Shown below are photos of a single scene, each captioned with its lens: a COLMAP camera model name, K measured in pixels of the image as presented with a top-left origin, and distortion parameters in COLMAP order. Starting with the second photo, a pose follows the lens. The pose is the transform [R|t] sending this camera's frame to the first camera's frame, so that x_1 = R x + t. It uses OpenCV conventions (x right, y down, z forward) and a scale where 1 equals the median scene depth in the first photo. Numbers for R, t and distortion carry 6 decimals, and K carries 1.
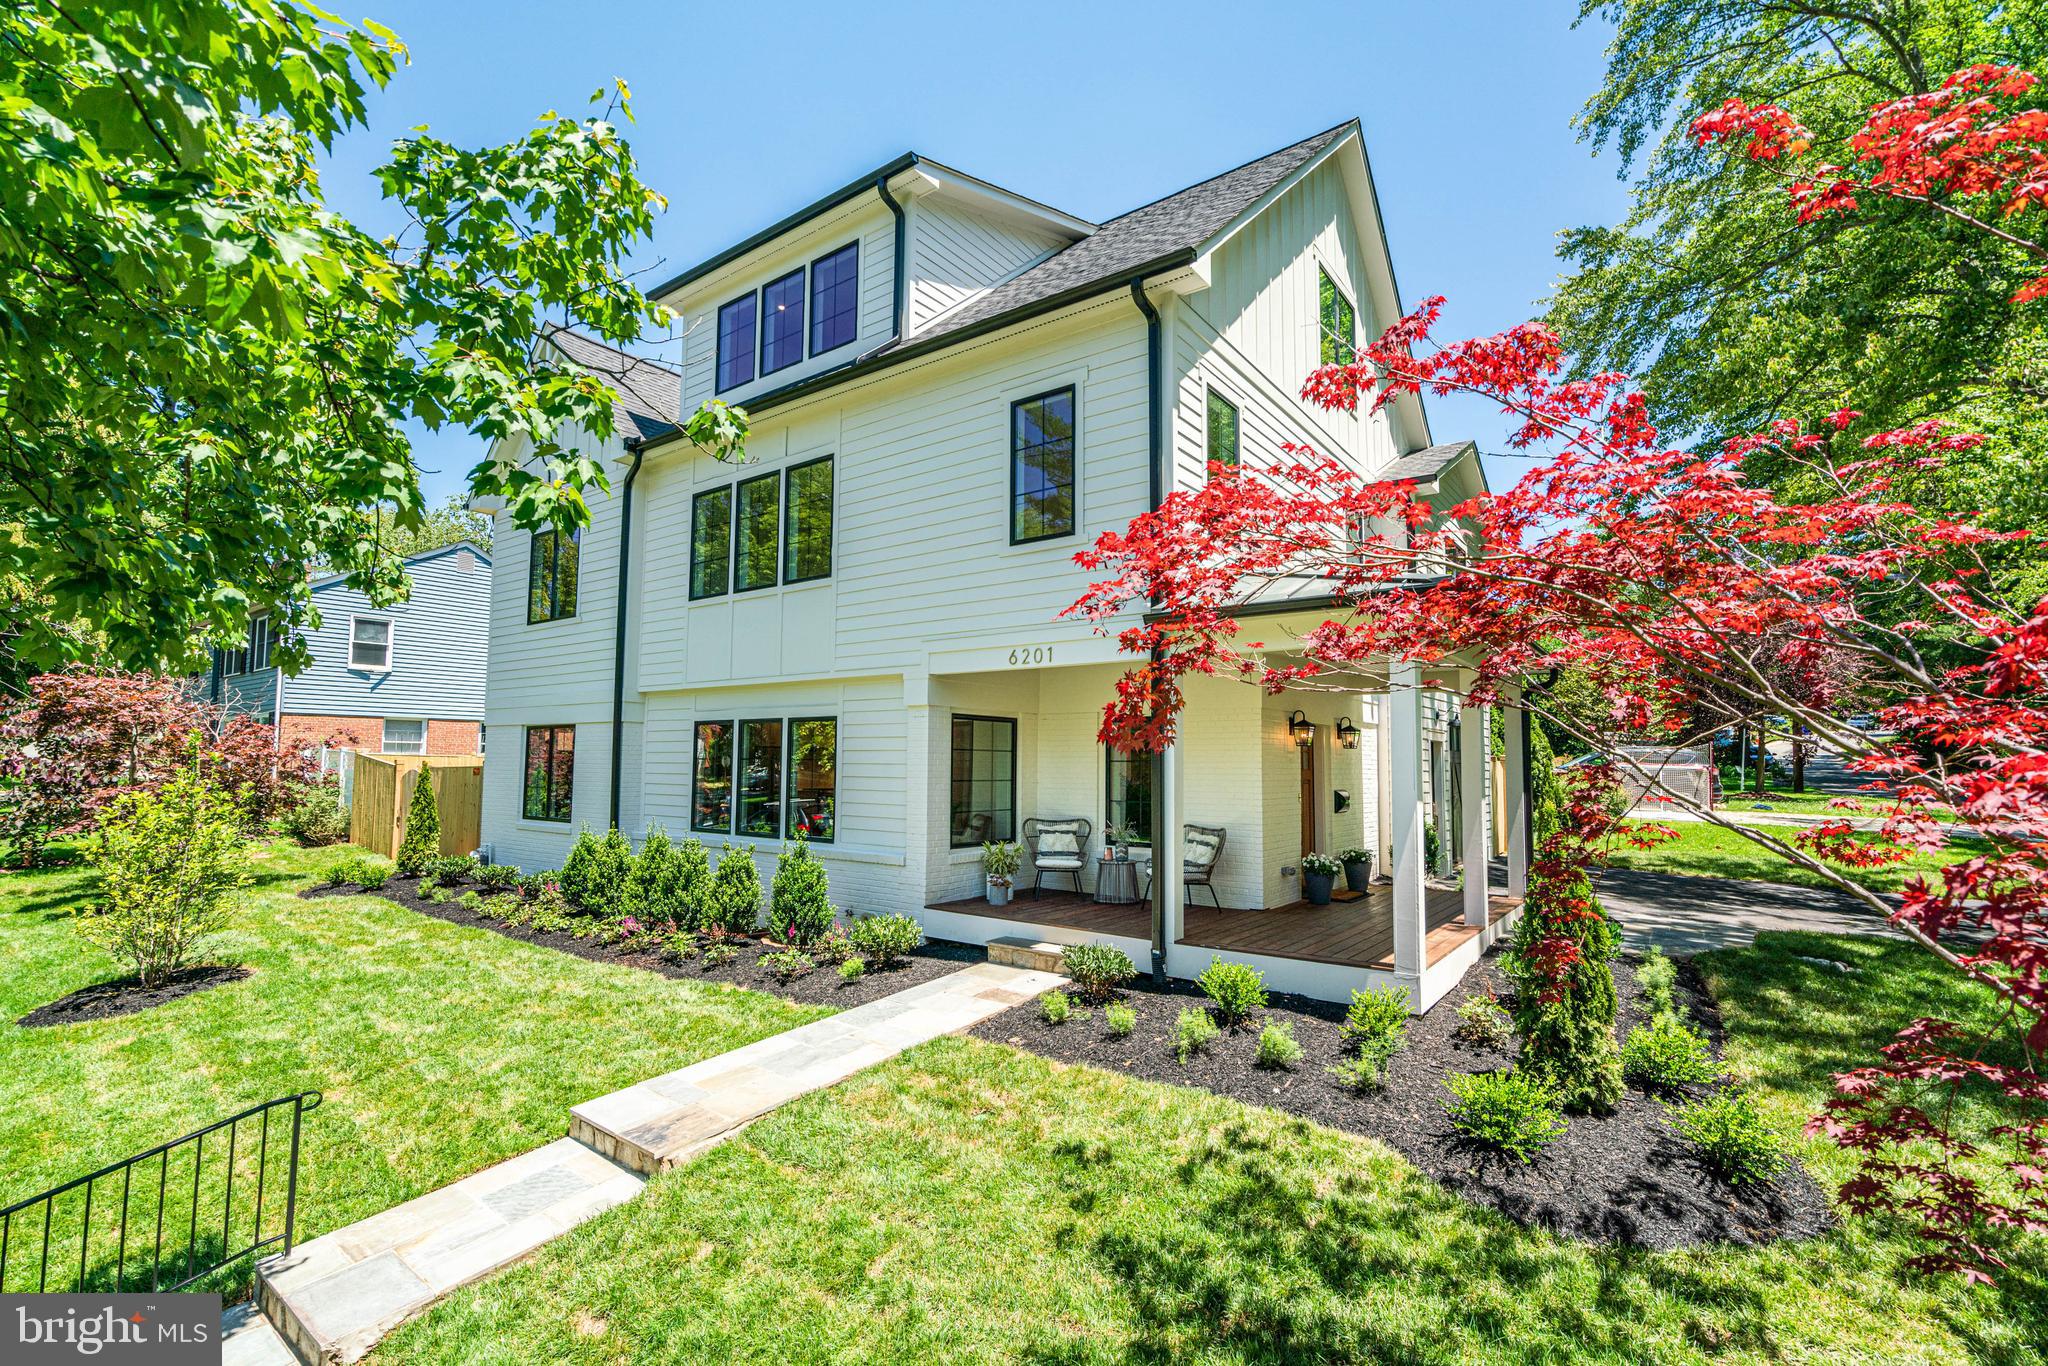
lens RADIAL K [[924.2, 0, 1024.0], [0, 924.2, 683.0], [0, 0, 1]] dist [-0.000807, -0.001370]
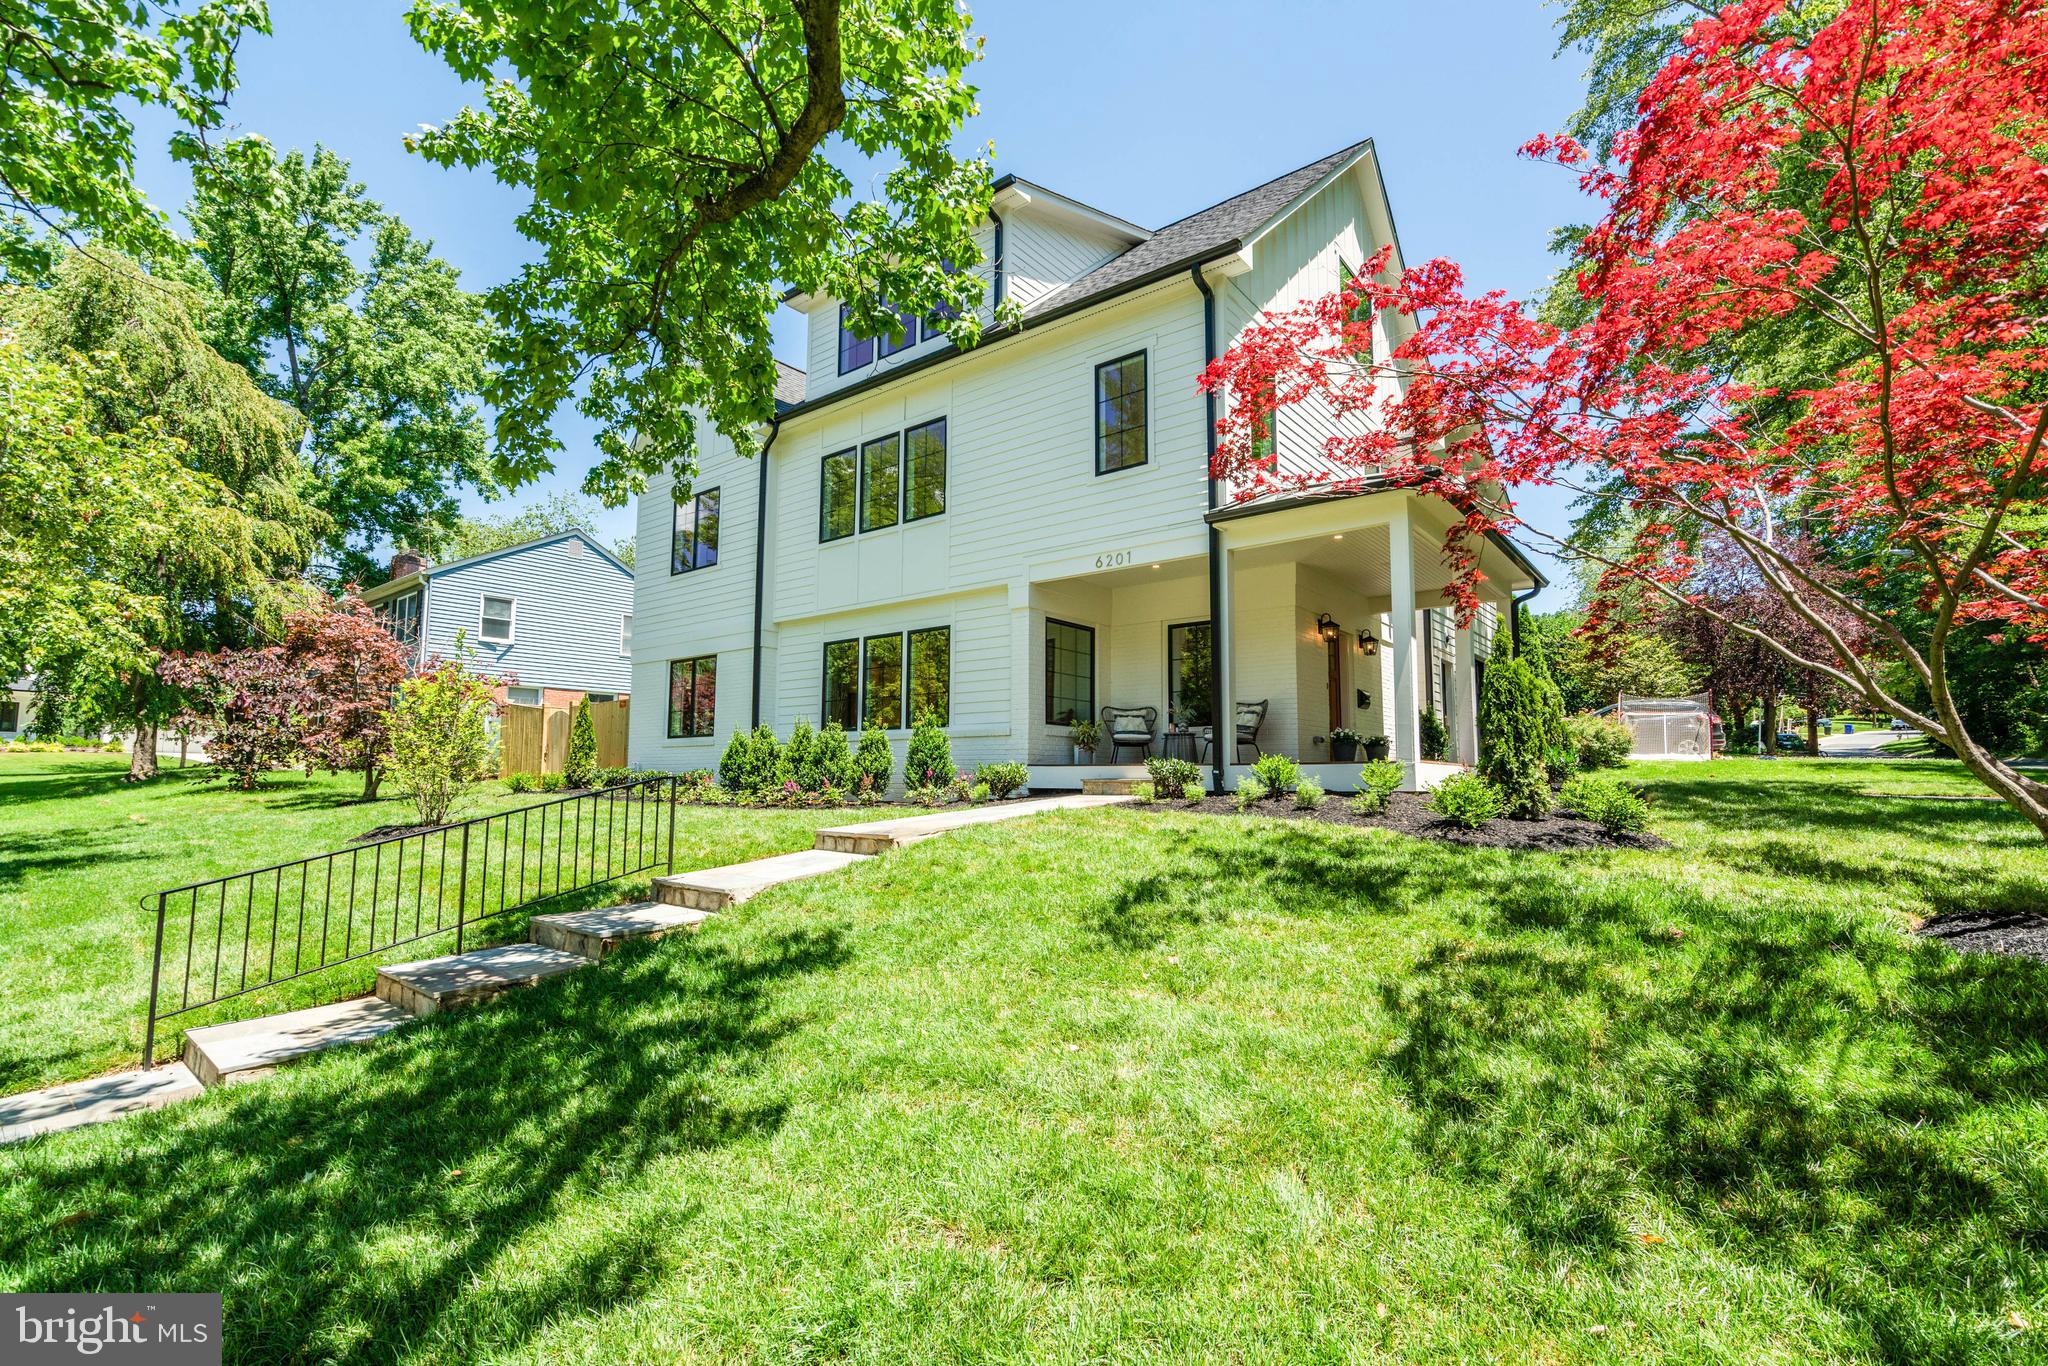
lens RADIAL K [[927.4, 0, 1024.0], [0, 927.4, 683.0], [0, 0, 1]] dist [-0.002424, 0.001550]
pose [[0.999405, -0.004669, -0.034175, -0.060106], [0.003948, 0.999768, -0.021159, 0.138242], [0.034266, 0.021012, 0.999192, -0.234691]]
